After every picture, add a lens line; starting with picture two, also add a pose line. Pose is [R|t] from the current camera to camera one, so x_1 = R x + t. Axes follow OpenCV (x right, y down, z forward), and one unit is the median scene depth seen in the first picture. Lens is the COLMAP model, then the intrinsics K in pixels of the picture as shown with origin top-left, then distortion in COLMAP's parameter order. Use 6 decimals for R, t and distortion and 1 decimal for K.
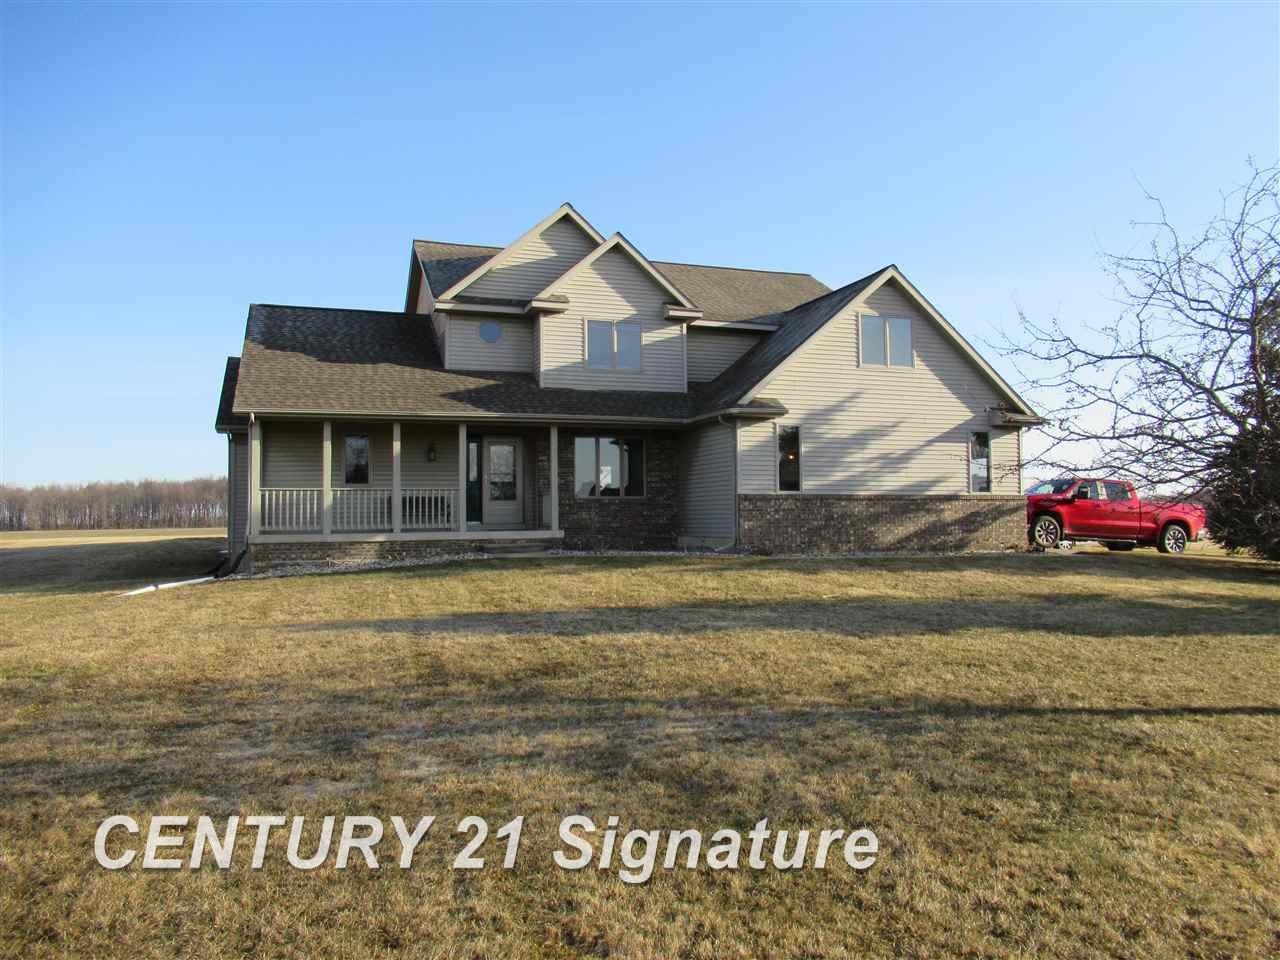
lens RADIAL K [[929.8, 0, 640.0], [0, 929.8, 480.0], [0, 0, 1]] dist [0.006523, 0.009037]
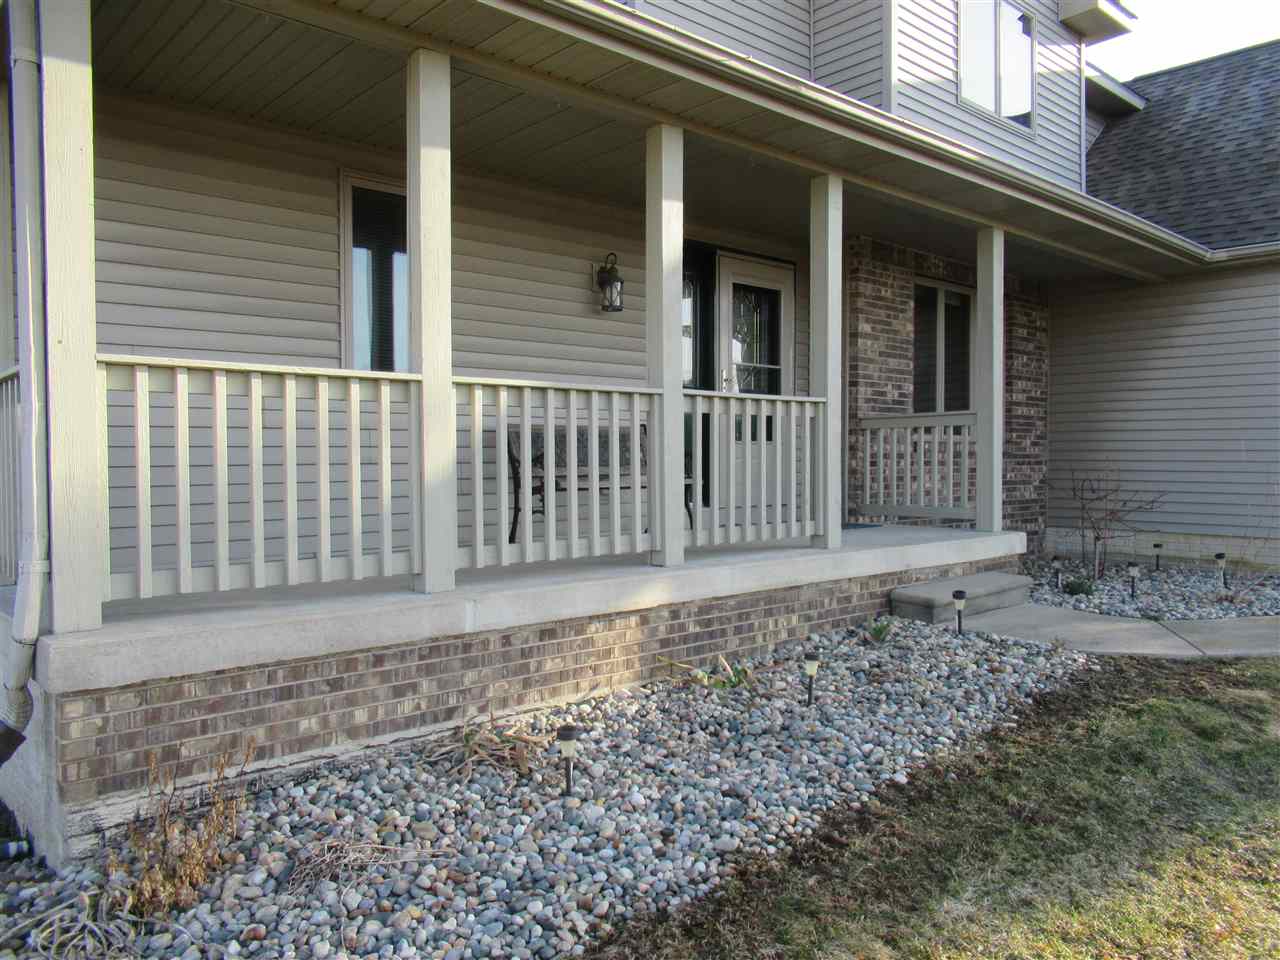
lens RADIAL K [[929.8, 0, 640.0], [0, 929.8, 480.0], [0, 0, 1]] dist [0.006523, 0.009037]
pose [[0.930700, 0.002373, 0.365776, -0.372373], [-0.024460, 0.998144, 0.055764, 0.020227], [-0.364965, -0.060846, 0.929031, 0.791649]]
